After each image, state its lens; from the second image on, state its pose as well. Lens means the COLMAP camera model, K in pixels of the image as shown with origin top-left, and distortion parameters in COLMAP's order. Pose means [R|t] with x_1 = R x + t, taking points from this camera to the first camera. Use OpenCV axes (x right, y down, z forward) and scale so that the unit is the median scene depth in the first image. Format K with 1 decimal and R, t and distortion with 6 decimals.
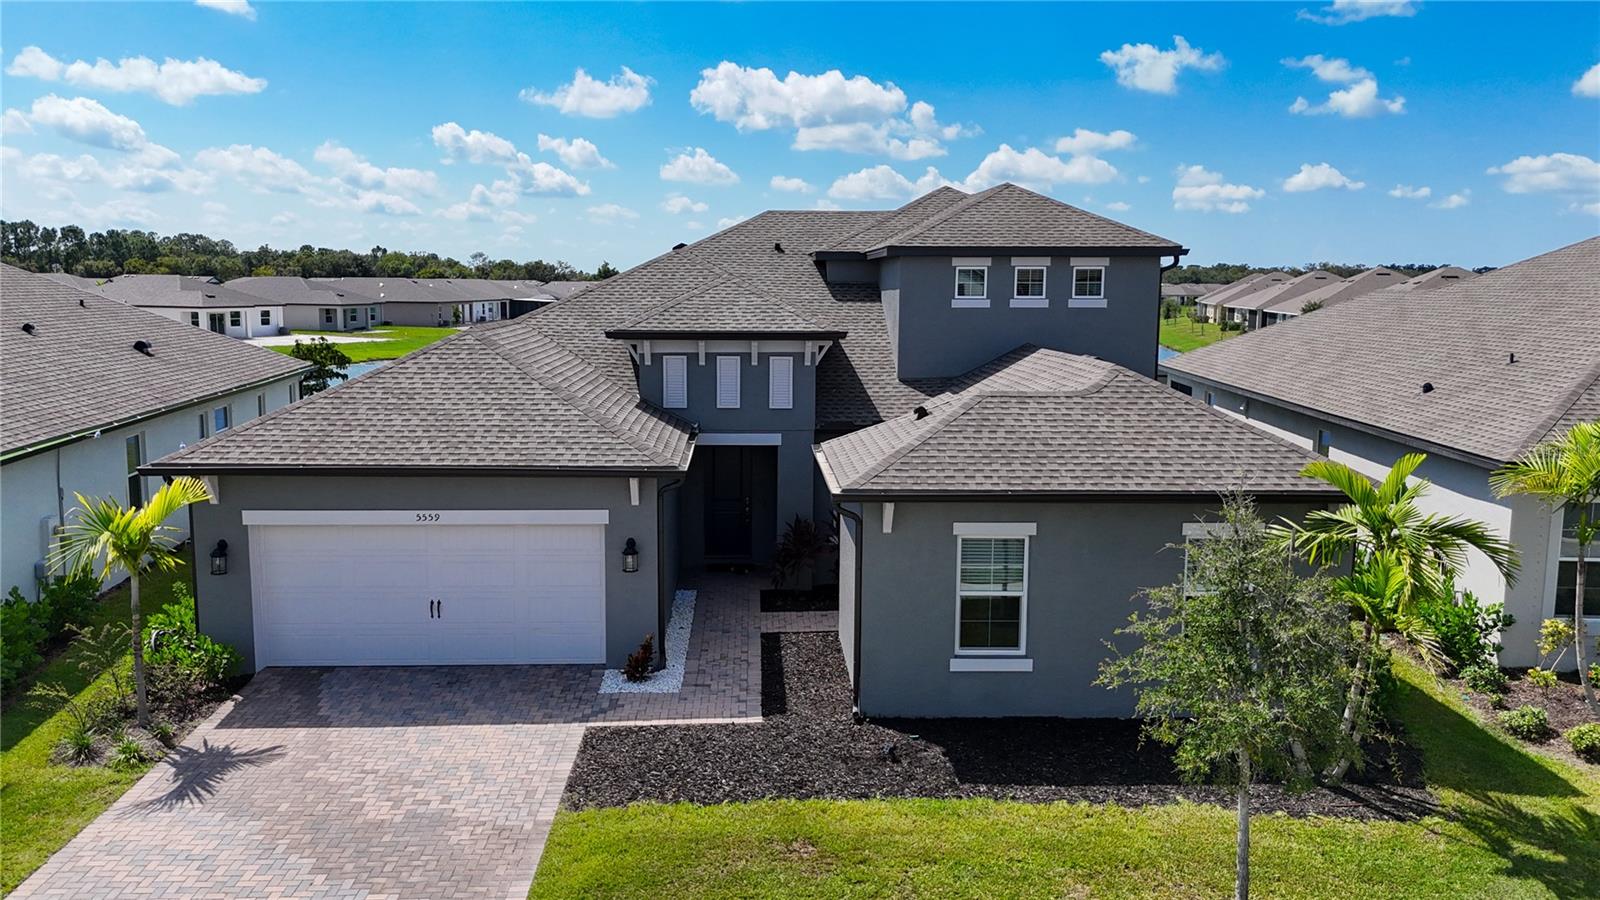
lens RADIAL K [[1207.5, 0, 796.6], [0, 1207.5, 443.4], [0, 0, 1]] dist [0.041315, -0.016029]
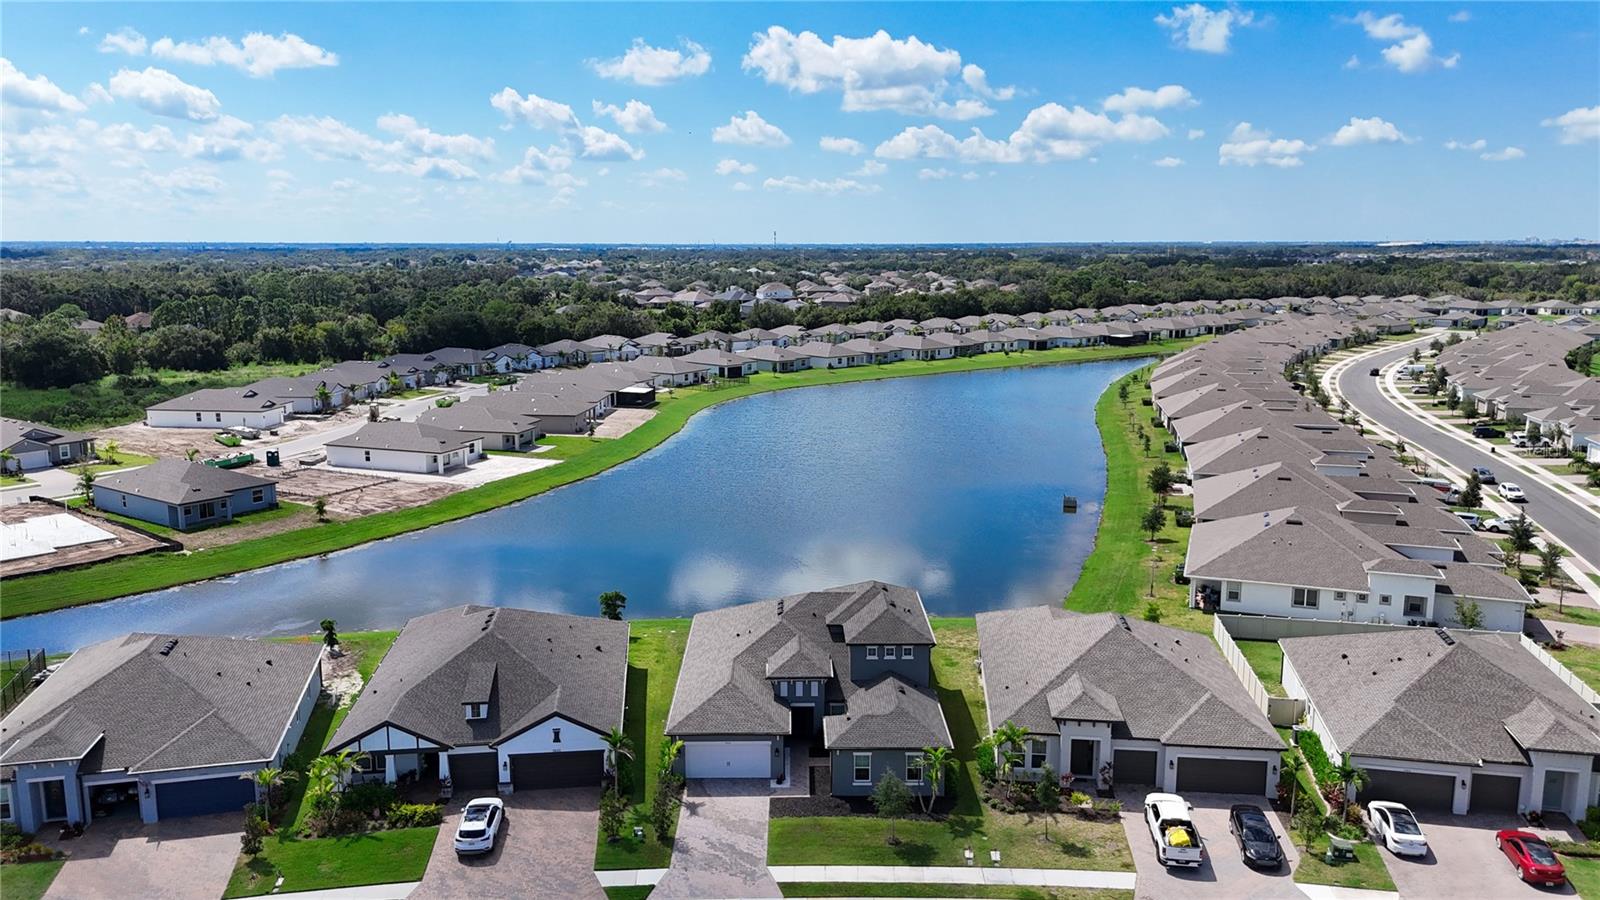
lens RADIAL K [[1183.1, 0, 796.5], [0, 1183.1, 442.3], [0, 0, 1]] dist [0.068985, -0.064937]
pose [[0.999299, -0.003560, -0.037274, 0.081090], [0.004834, 0.999405, 0.034163, -1.099627], [0.037130, -0.034319, 0.998721, -2.988599]]
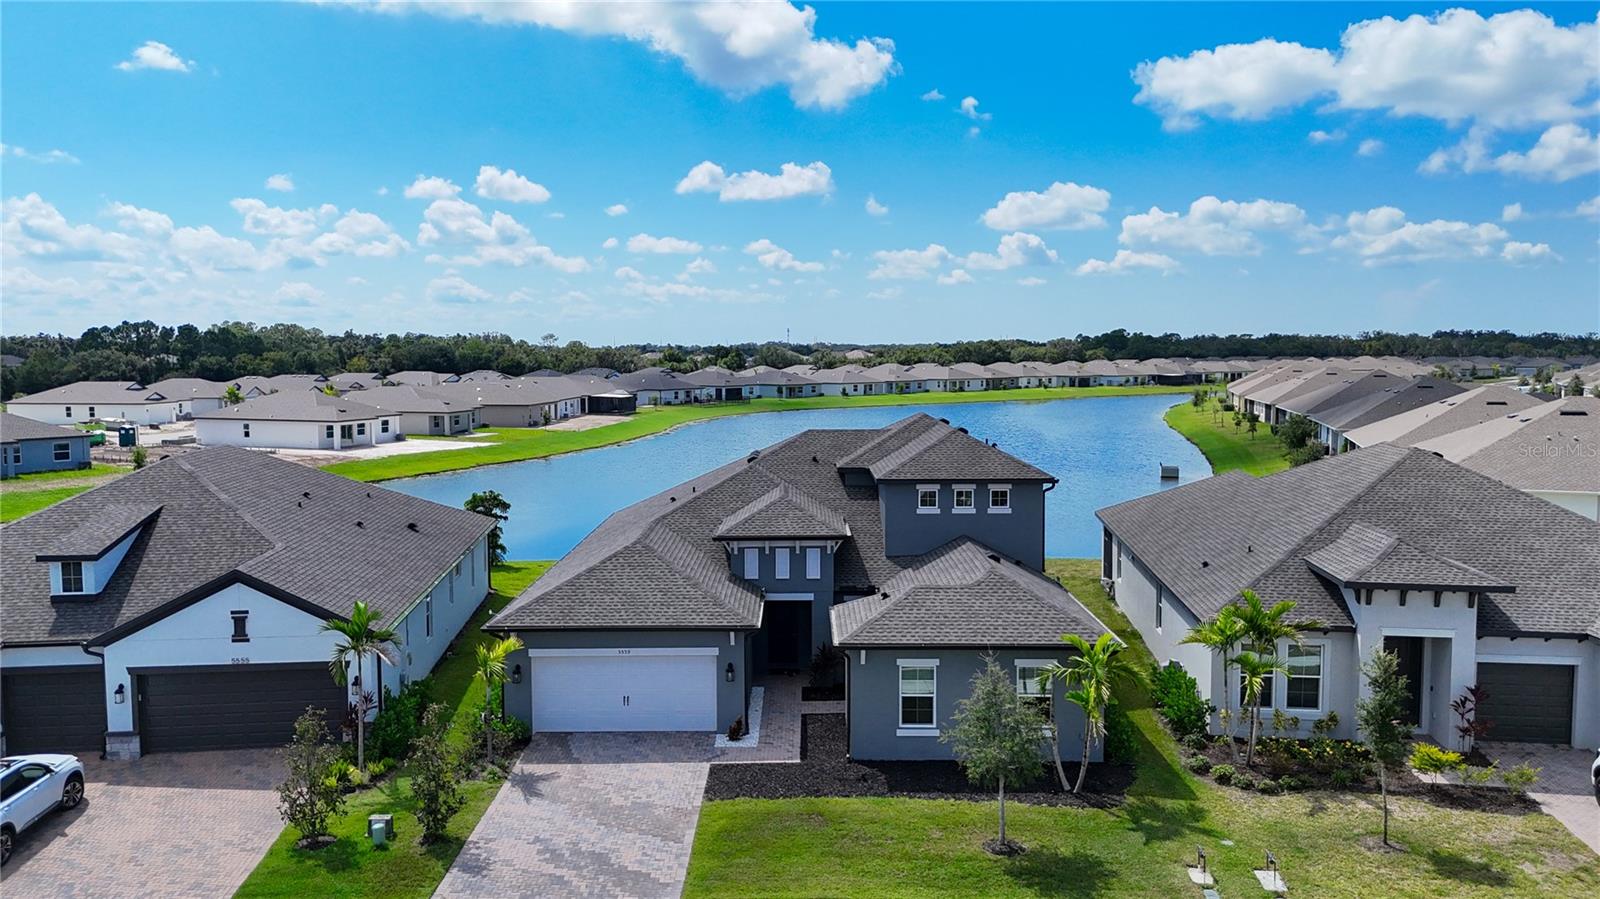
lens RADIAL K [[1205.1, 0, 795.9], [0, 1205.1, 439.9], [0, 0, 1]] dist [0.071033, -0.066798]
pose [[0.998774, -0.008192, -0.048827, 0.059164], [0.005440, 0.998404, -0.056221, -0.163593], [0.049210, 0.055886, 0.997224, -0.895468]]
